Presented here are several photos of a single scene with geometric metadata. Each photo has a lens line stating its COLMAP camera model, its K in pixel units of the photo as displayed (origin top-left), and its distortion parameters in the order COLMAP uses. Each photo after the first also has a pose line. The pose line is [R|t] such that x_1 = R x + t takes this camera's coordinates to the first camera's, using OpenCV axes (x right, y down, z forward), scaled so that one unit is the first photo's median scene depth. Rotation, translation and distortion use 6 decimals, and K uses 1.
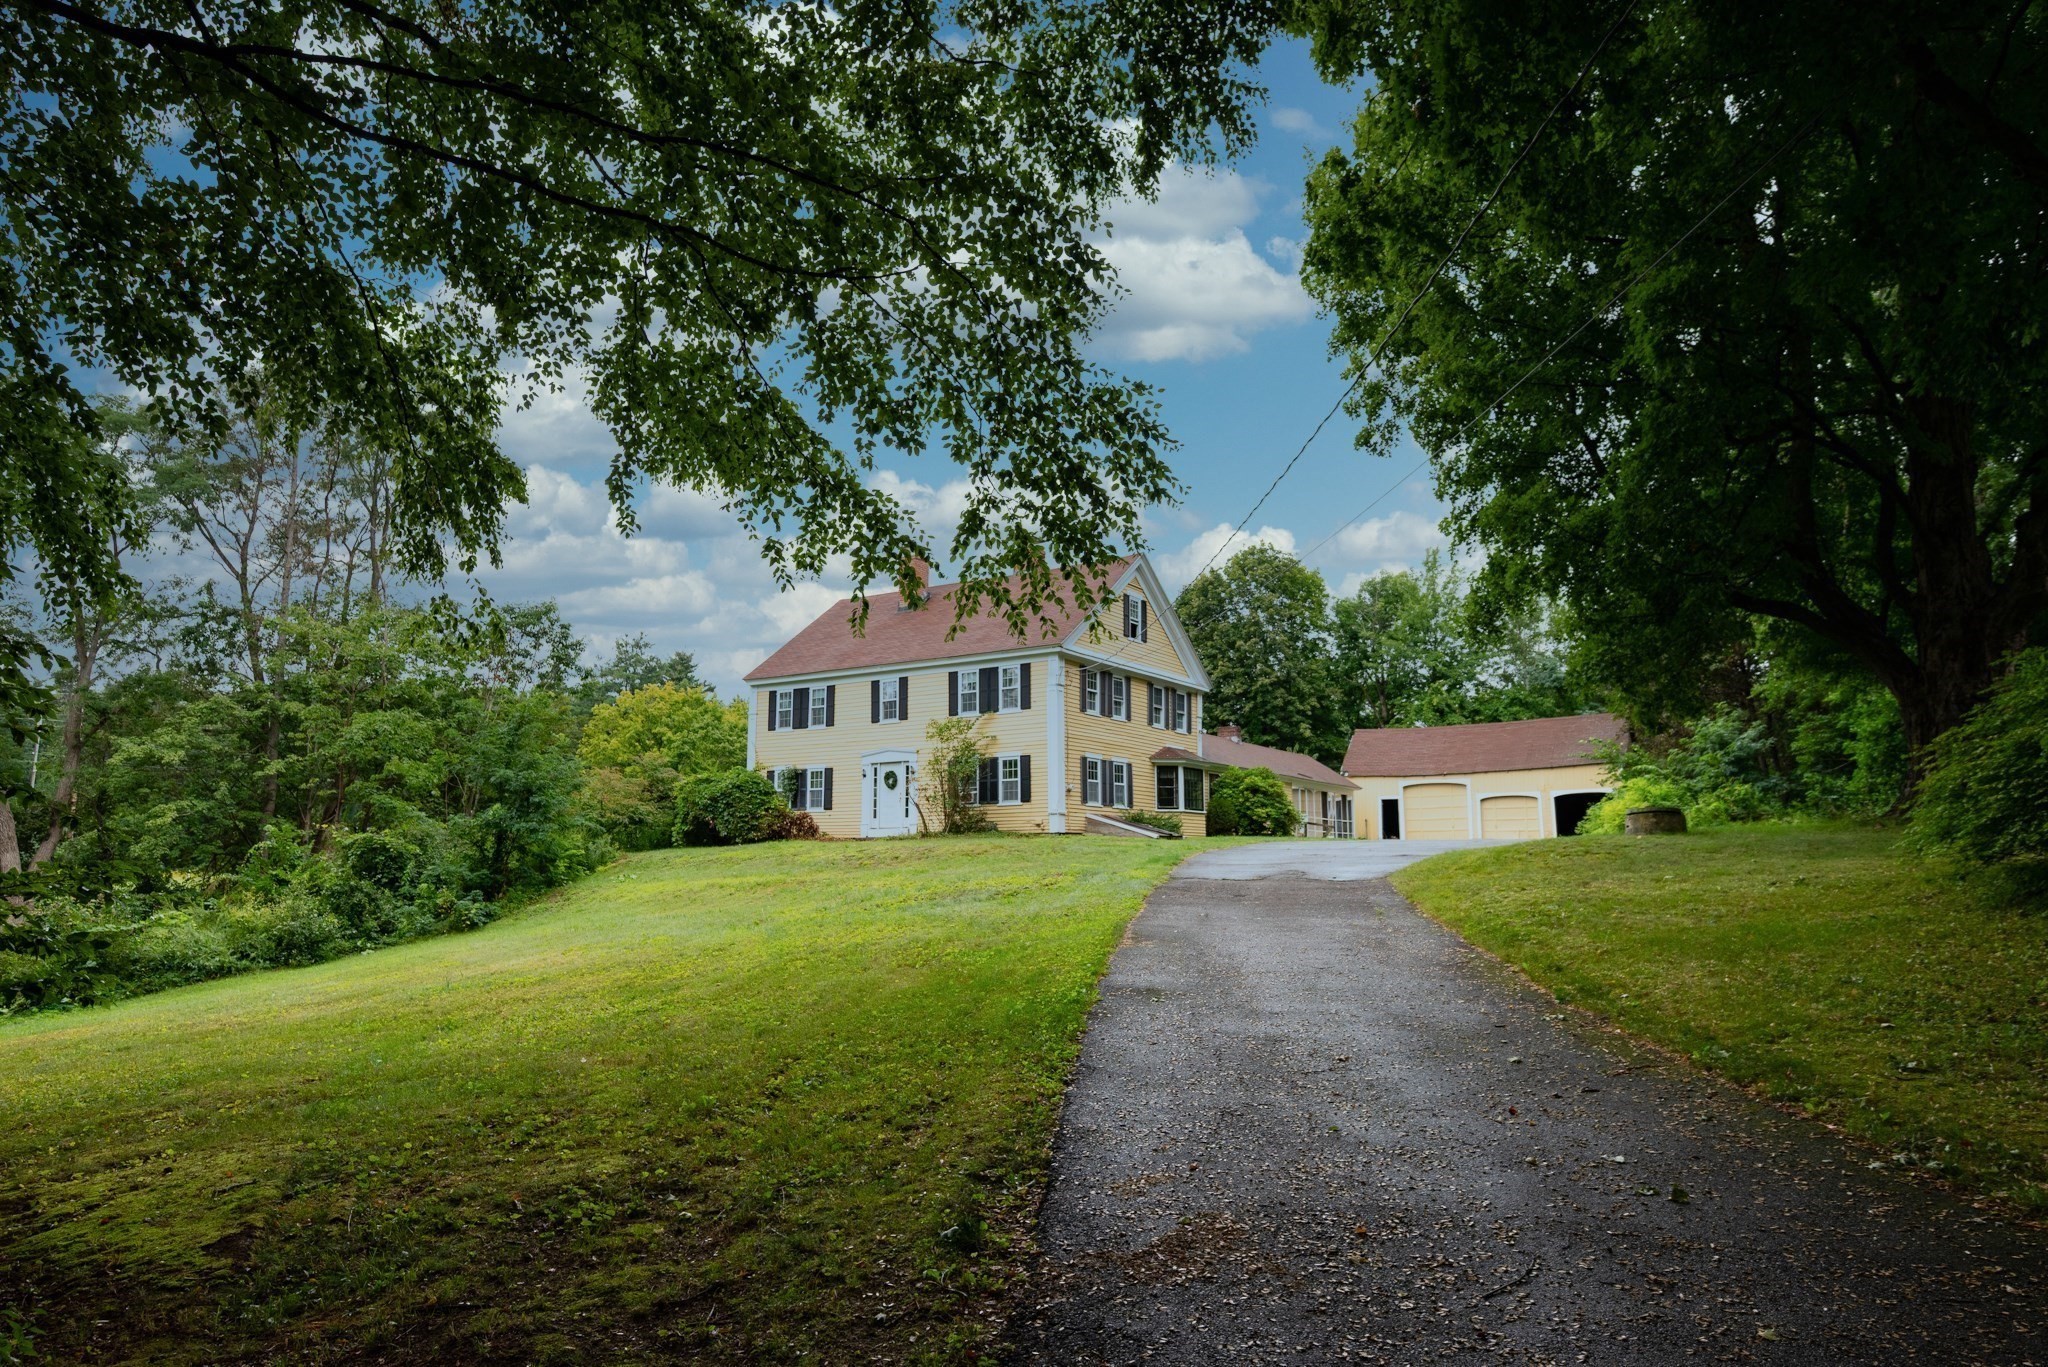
lens RADIAL K [[1301.2, 0, 1024.0], [0, 1301.2, 683.5], [0, 0, 1]] dist [-0.000032, -0.001734]
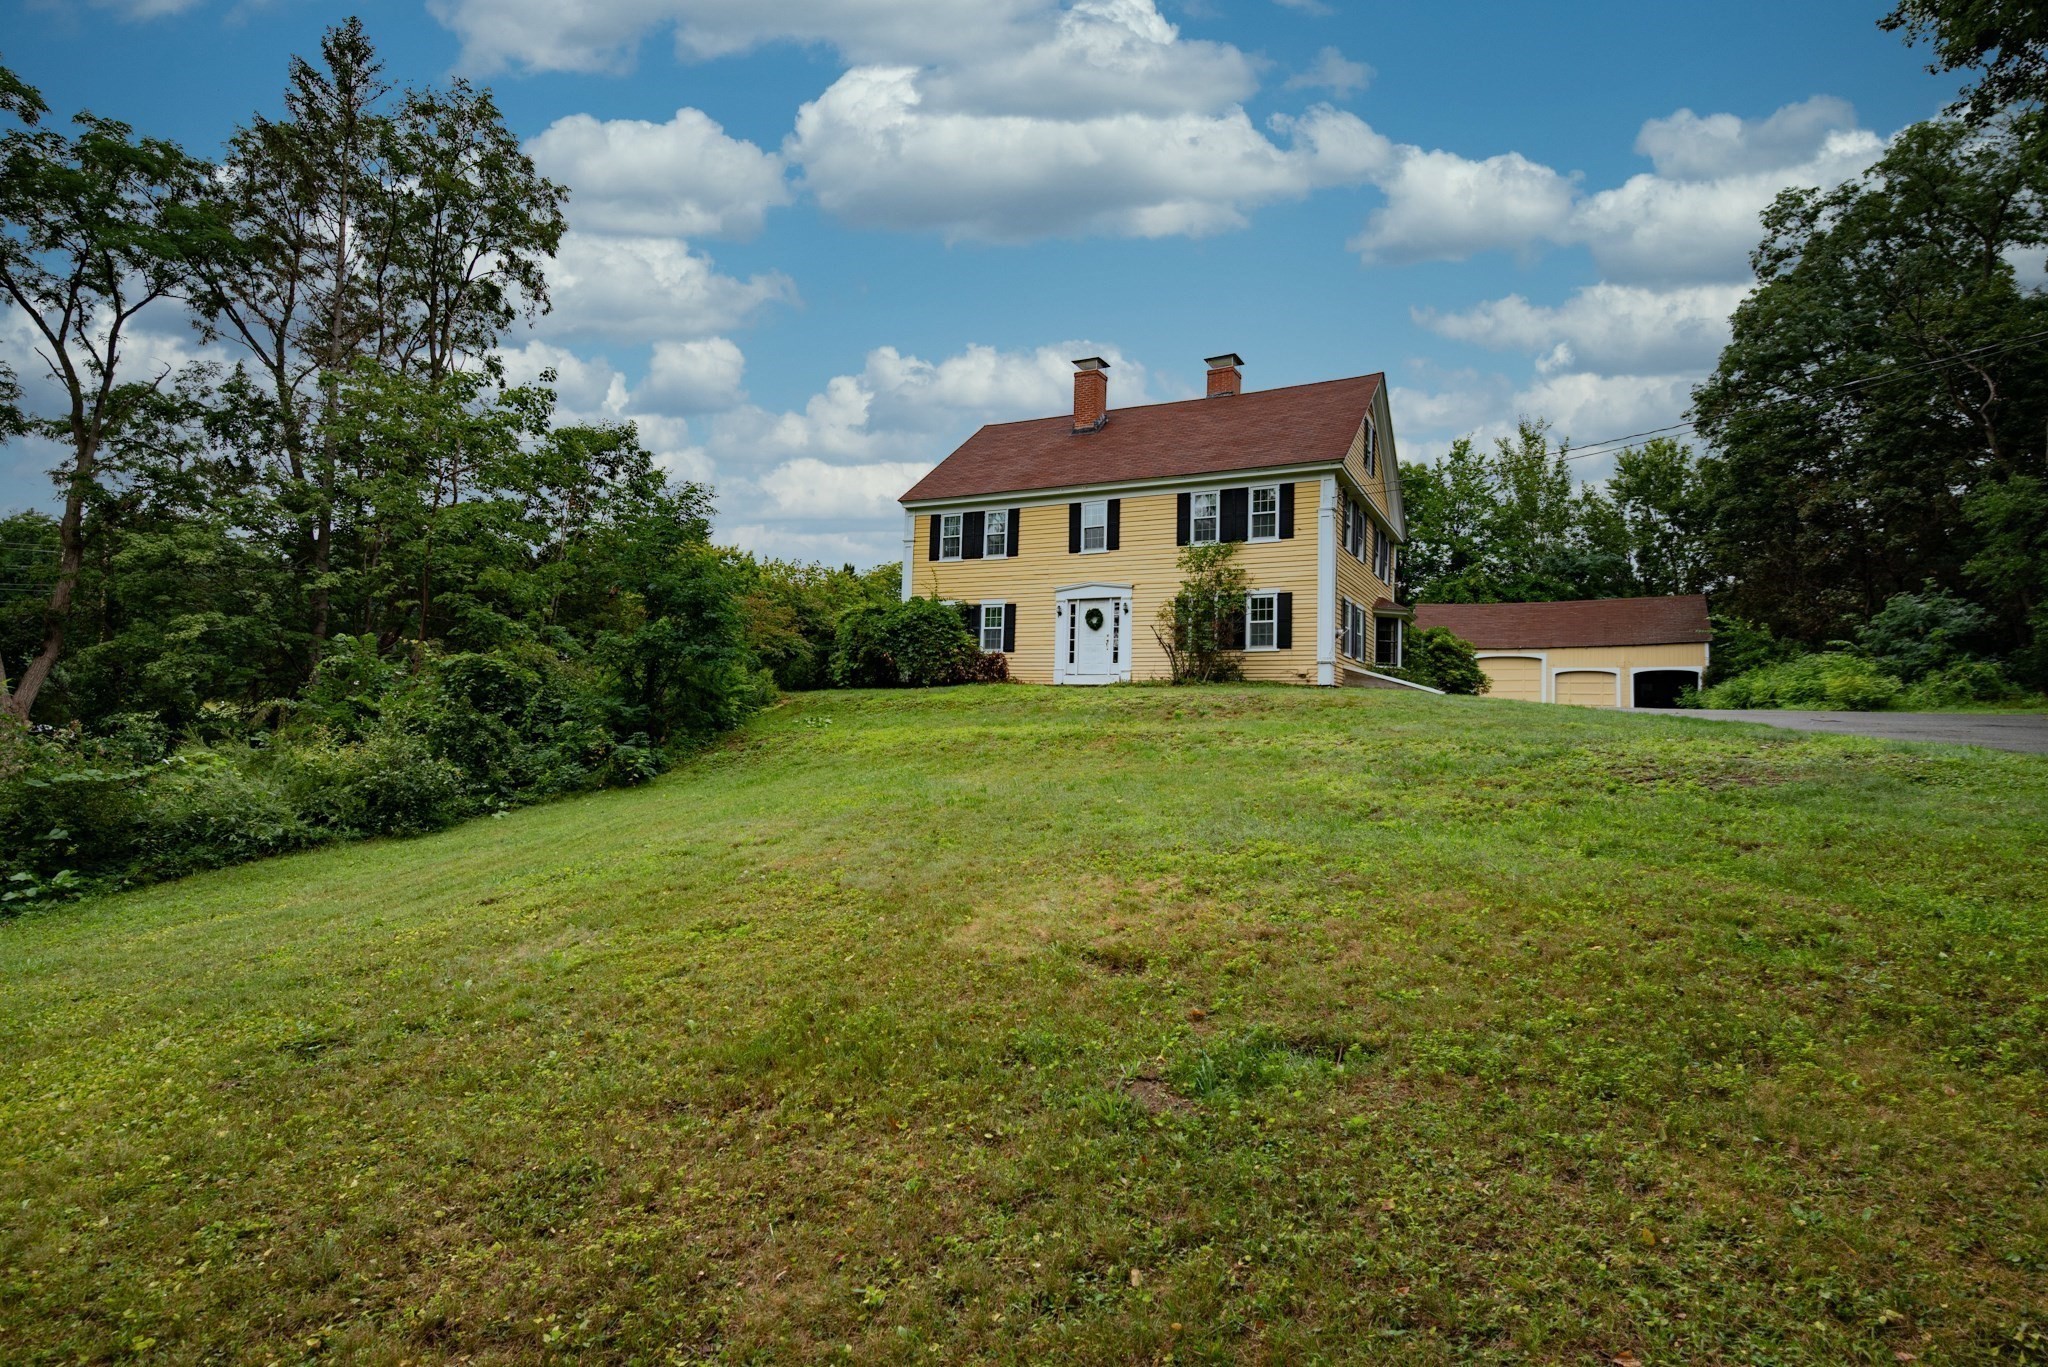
lens RADIAL K [[1014.2, 0, 1024.0], [0, 1014.2, 683.5], [0, 0, 1]] dist [-0.004400, -0.000813]
pose [[0.994007, 0.035719, 0.103318, -0.215240], [-0.045732, 0.994308, 0.096226, 0.053620], [-0.099293, -0.100374, 0.989983, 0.332593]]
